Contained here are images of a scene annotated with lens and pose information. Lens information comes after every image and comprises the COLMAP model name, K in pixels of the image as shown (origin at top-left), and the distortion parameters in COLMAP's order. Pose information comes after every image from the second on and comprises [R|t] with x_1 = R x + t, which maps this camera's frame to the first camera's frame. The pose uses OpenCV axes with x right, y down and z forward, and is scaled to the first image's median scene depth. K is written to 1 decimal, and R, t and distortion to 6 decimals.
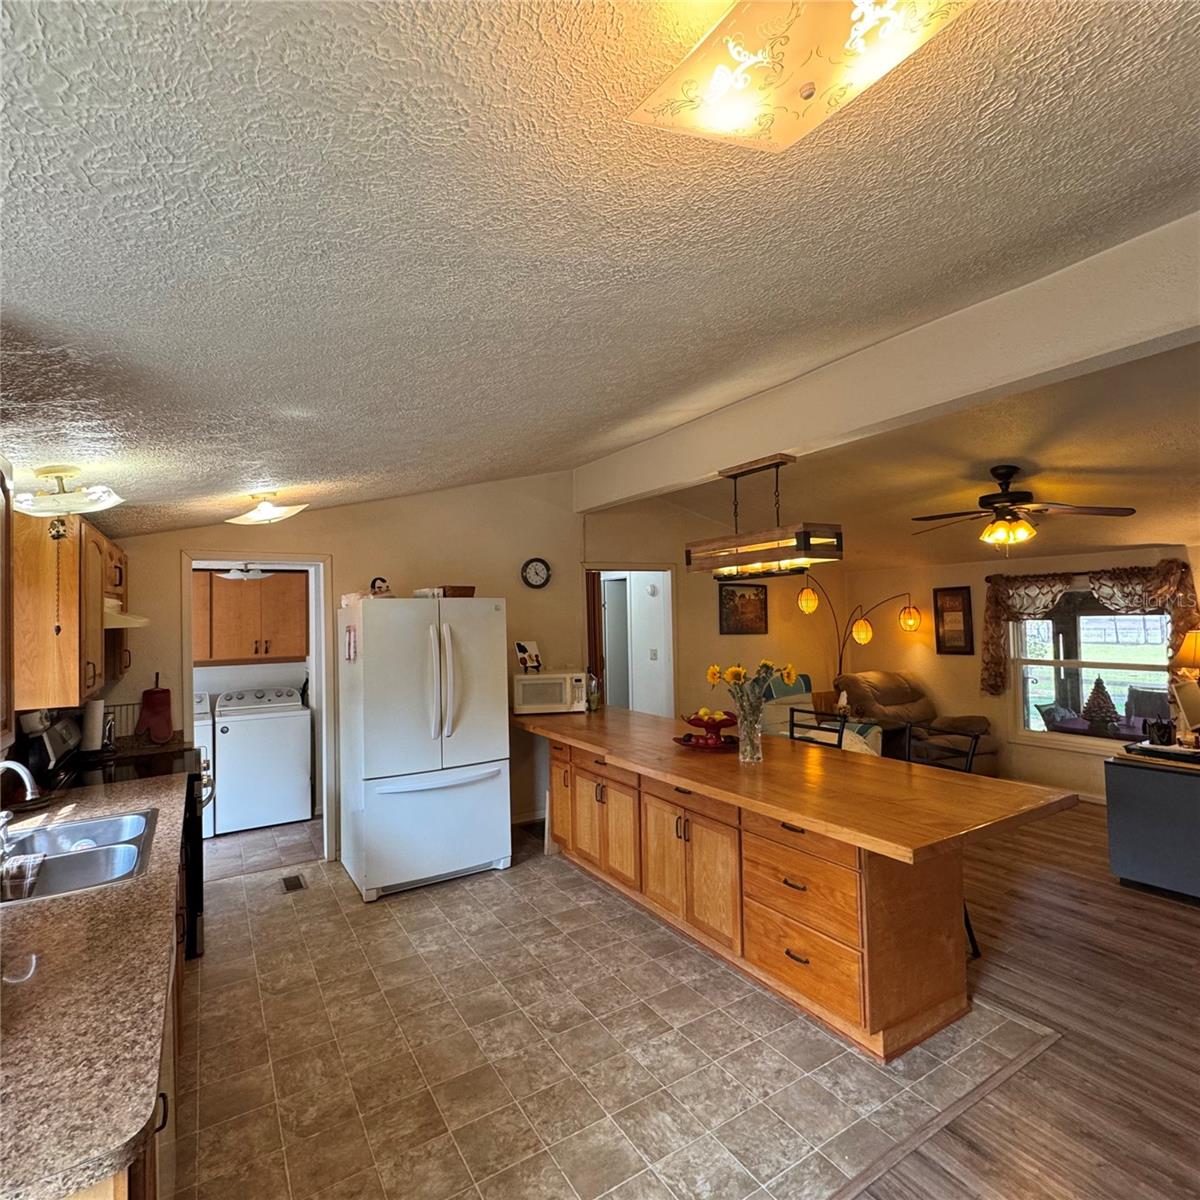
lens RADIAL K [[636.9, 0, 599.9], [0, 636.9, 600.1], [0, 0, 1]] dist [-0.001605, -0.000386]
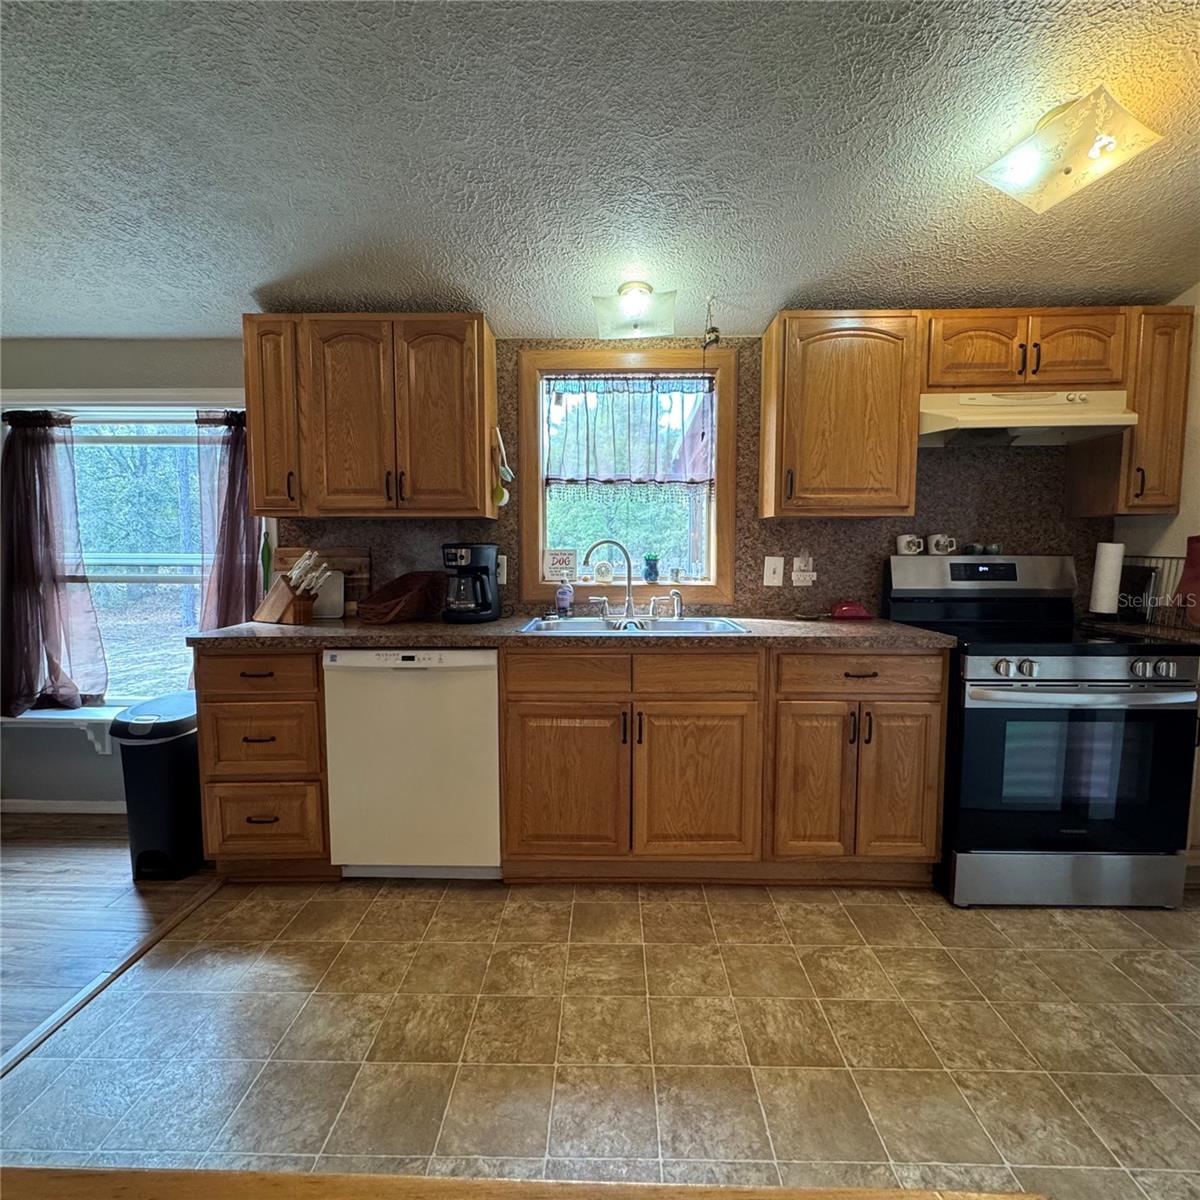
lens RADIAL K [[636.9, 0, 600.5], [0, 636.9, 596.6], [0, 0, 1]] dist [-0.001605, -0.000386]
pose [[-0.539619, 0.094773, -0.836558, 0.094611], [0.030546, 0.995194, 0.093041, 0.123041], [0.841355, 0.024653, -0.539920, 0.838917]]
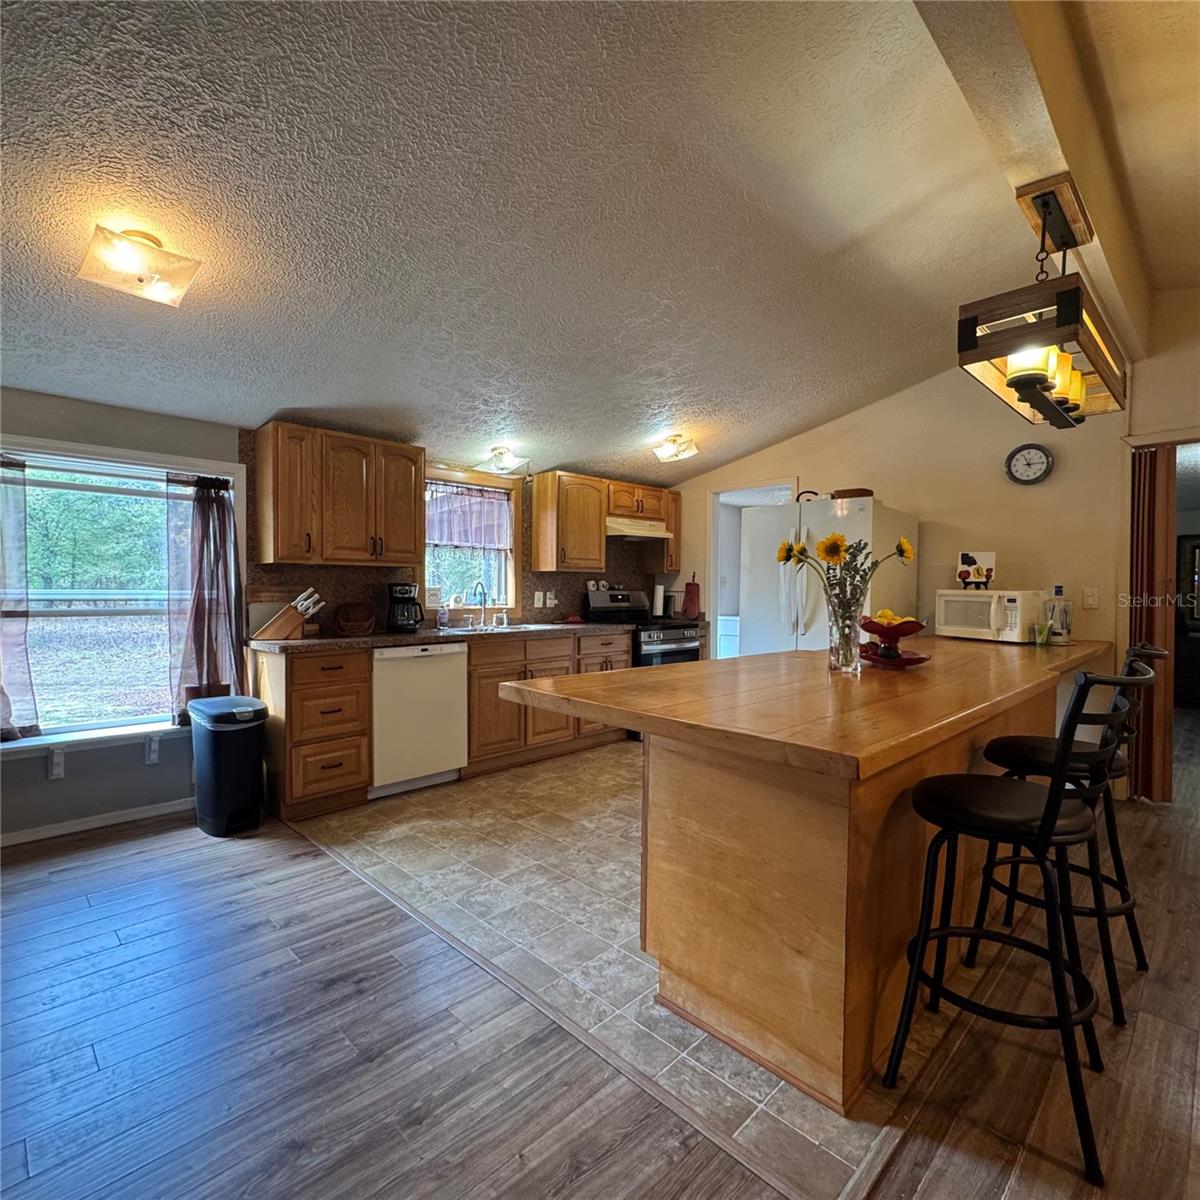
lens RADIAL K [[636.9, 0, 601.2], [0, 636.9, 596.3], [0, 0, 1]] dist [-0.001605, -0.000386]
pose [[0.232435, 0.040305, -0.971776, 0.702334], [0.007838, 0.999031, 0.043310, 0.104165], [0.972580, -0.017684, 0.231894, 0.440078]]
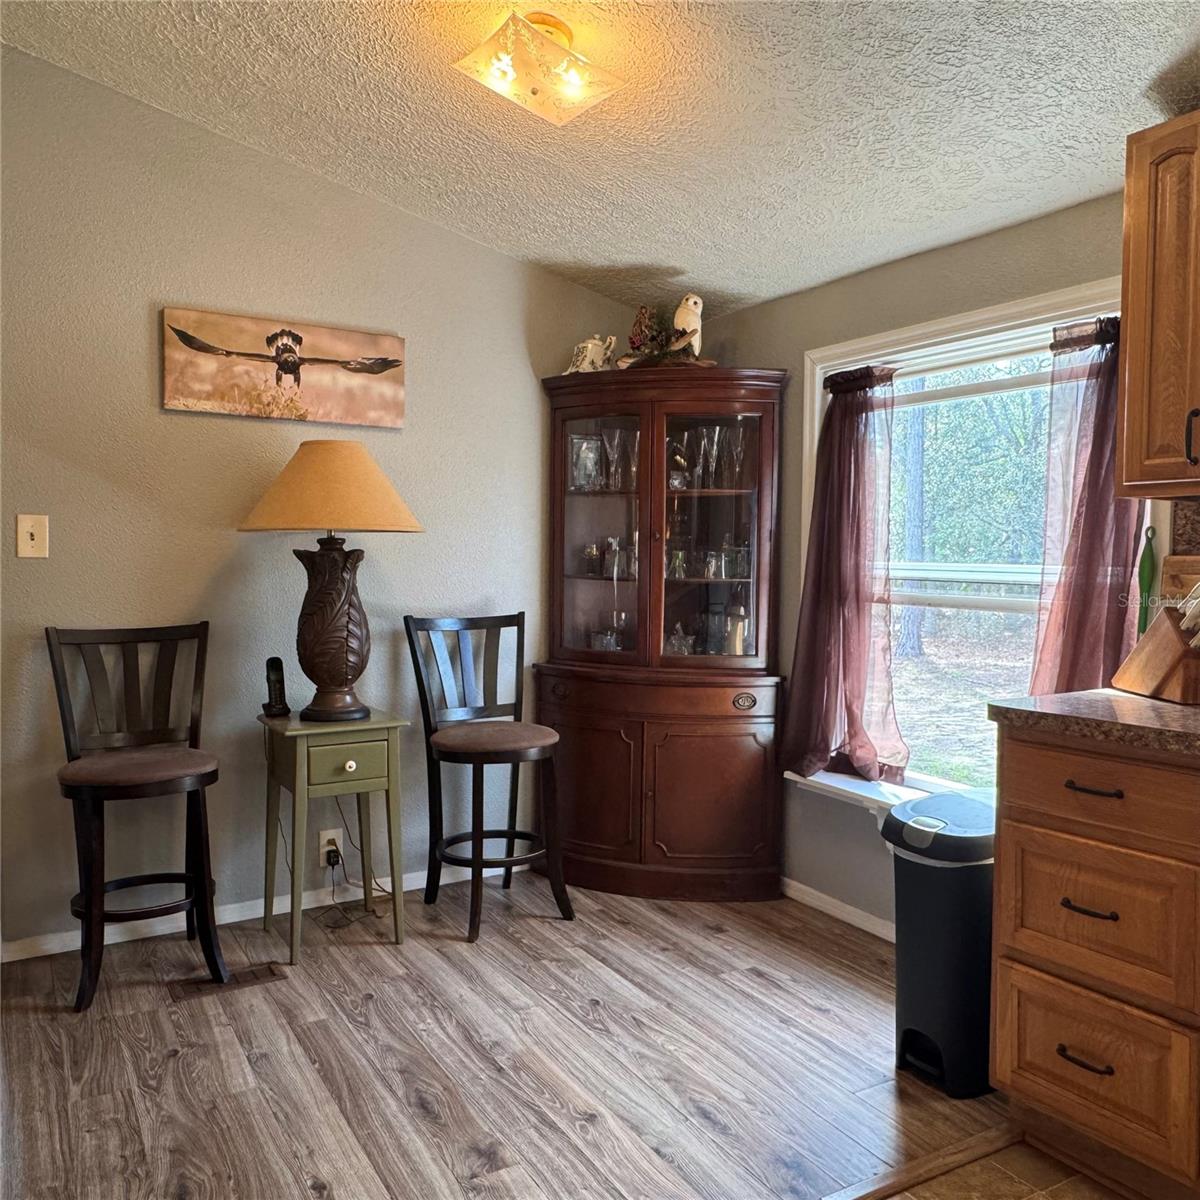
lens RADIAL K [[1027.9, 0, 592.5], [0, 1027.9, 598.2], [0, 0, 1]] dist [-0.009226, 0.013244]
pose [[-0.999236, 0.022317, 0.032081, 0.016351], [0.023160, 0.999389, 0.026167, 0.125039], [-0.031477, 0.026890, -0.999143, 0.776484]]
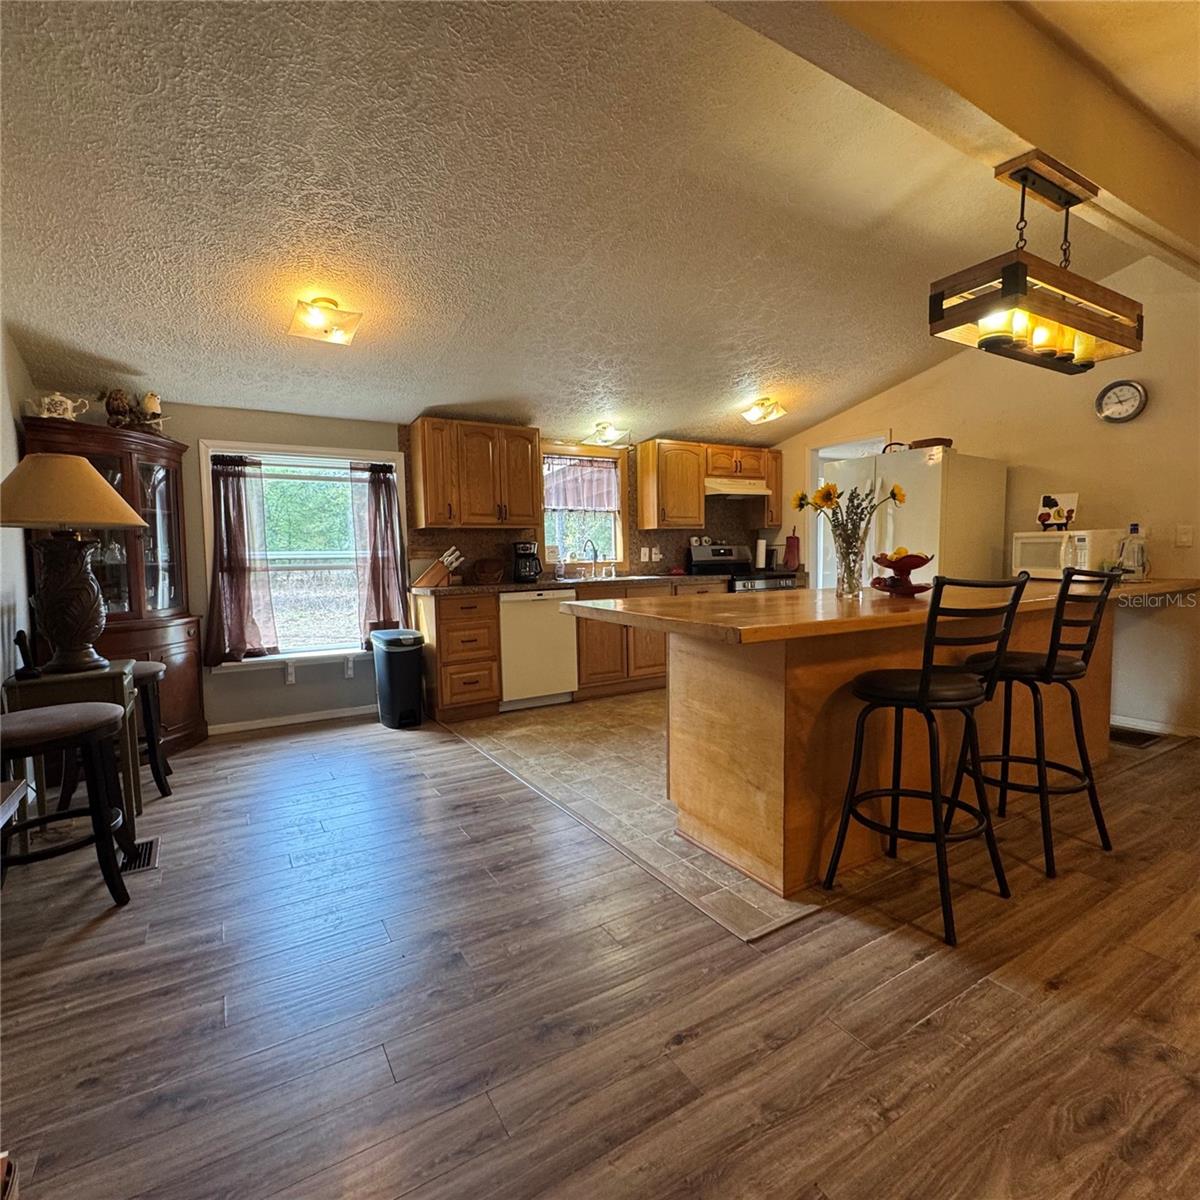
lens RADIAL K [[636.9, 0, 601.4], [0, 636.9, 595.9], [0, 0, 1]] dist [-0.001605, -0.000386]
pose [[-0.002273, 0.091569, -0.995796, 0.889144], [0.039935, 0.995013, 0.091406, 0.122432], [0.999200, -0.039560, -0.005918, 0.522302]]
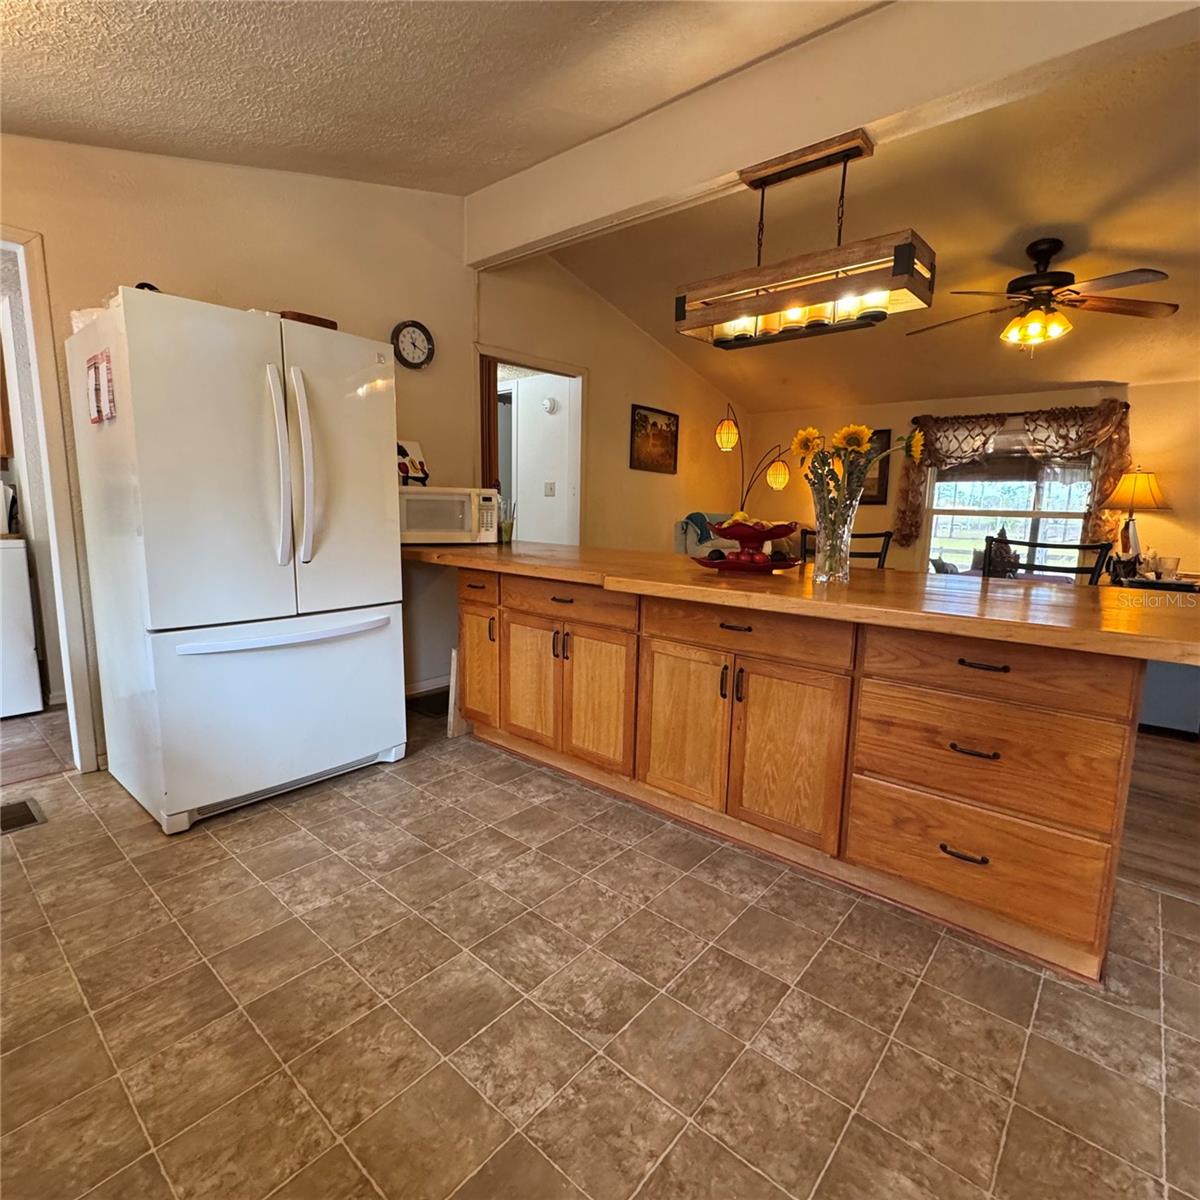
lens RADIAL K [[636.9, 0, 600.1], [0, 636.9, 597.6], [0, 0, 1]] dist [-0.001605, -0.000386]
pose [[0.952668, -0.003612, 0.303992, -0.157316], [-0.049470, 0.984760, 0.166734, 0.133935], [-0.299961, -0.173881, 0.937971, 0.348133]]
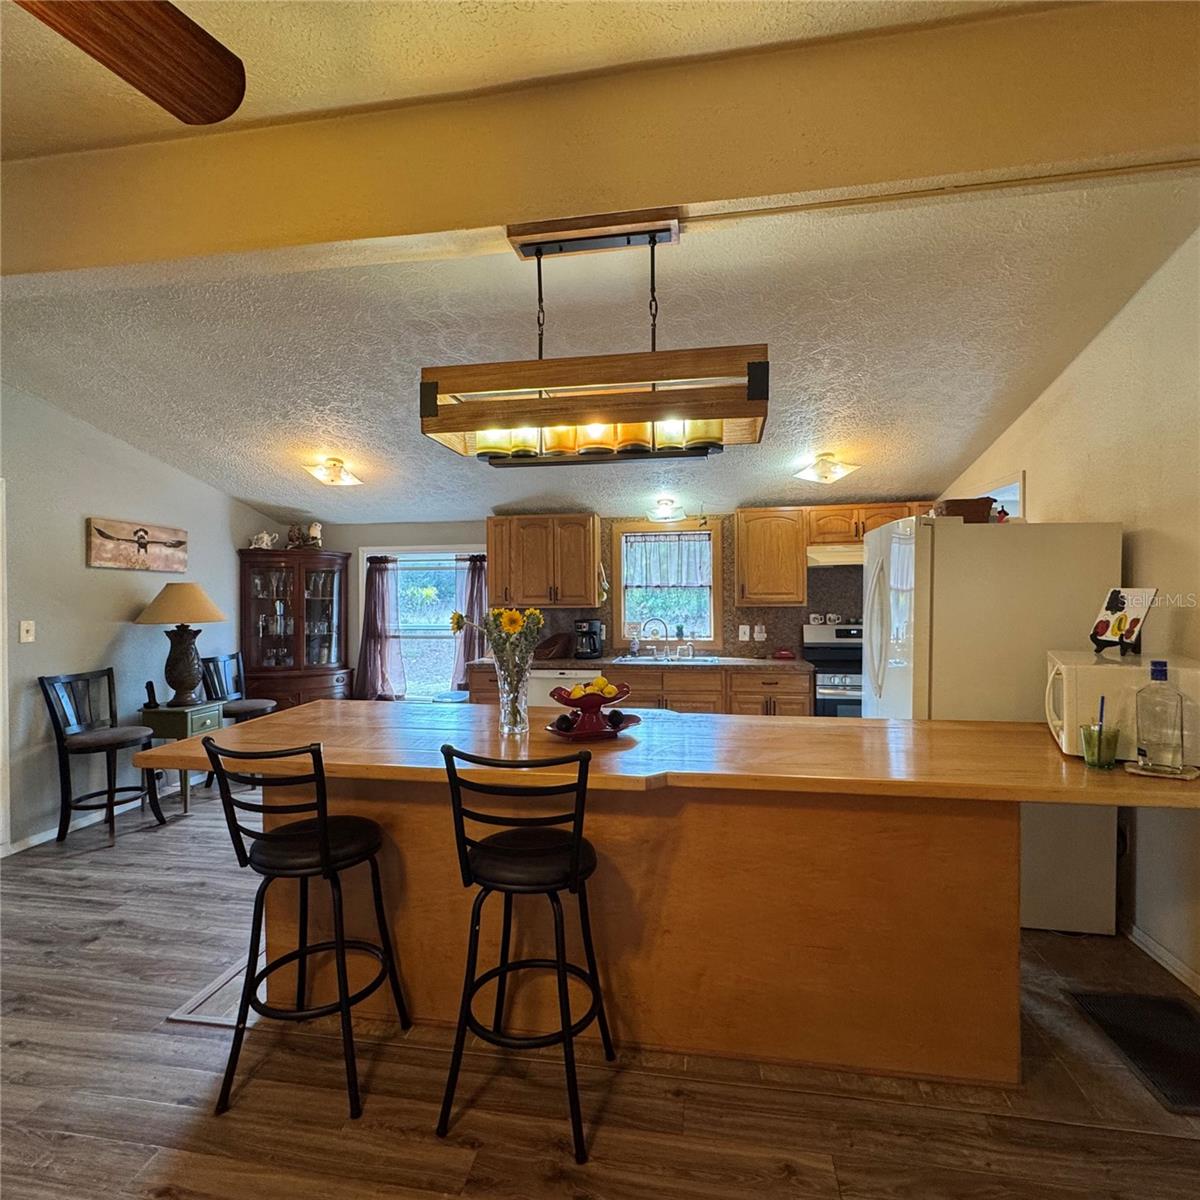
lens RADIAL K [[636.9, 0, 602.1], [0, 636.9, 597.5], [0, 0, 1]] dist [-0.001605, -0.000386]
pose [[-0.656825, 0.036294, -0.753169, 0.602617], [0.041641, 0.999063, 0.011829, 0.063569], [0.752892, -0.023593, -0.657721, 1.277136]]
